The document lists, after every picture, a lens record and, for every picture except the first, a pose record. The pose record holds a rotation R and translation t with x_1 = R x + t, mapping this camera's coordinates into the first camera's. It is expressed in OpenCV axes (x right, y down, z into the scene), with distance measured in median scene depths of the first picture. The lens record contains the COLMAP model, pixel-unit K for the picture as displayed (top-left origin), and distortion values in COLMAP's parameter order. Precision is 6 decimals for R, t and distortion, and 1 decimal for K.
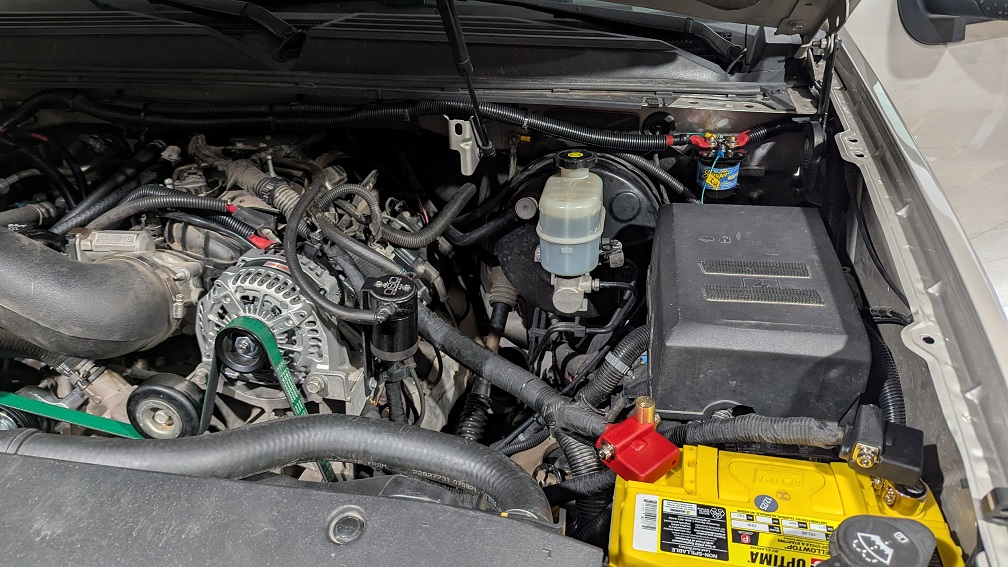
lens RADIAL K [[740.3, 0, 503.9], [0, 740.3, 283.7], [0, 0, 1]] dist [-0.007666, -0.000046]
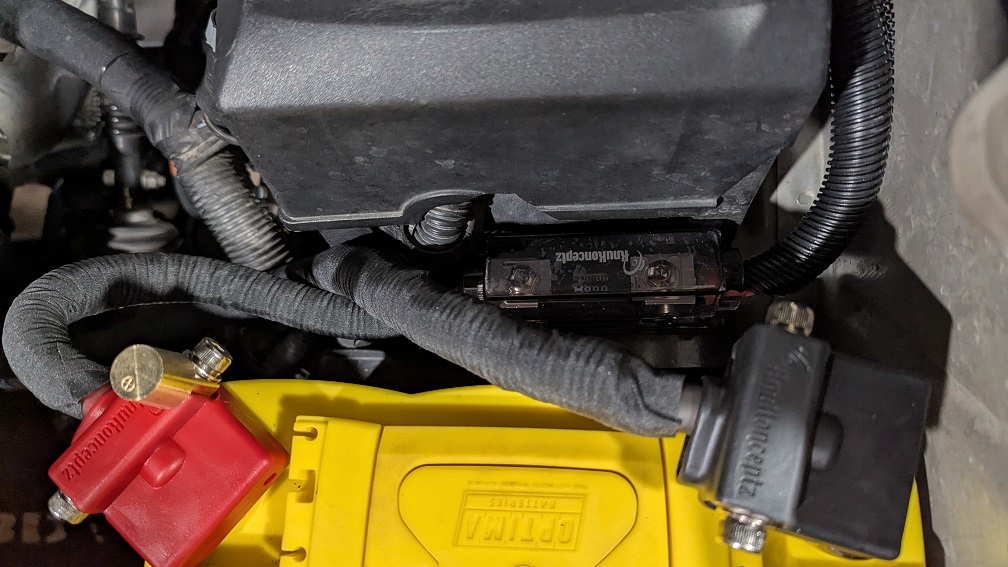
lens RADIAL K [[740.3, 0, 504.6], [0, 740.3, 284.1], [0, 0, 1]] dist [-0.007666, -0.000046]
pose [[0.984918, -0.172854, -0.007612, 0.341872], [0.129680, 0.708357, 0.693839, -0.077701], [-0.114541, -0.684362, 0.720090, 0.713529]]
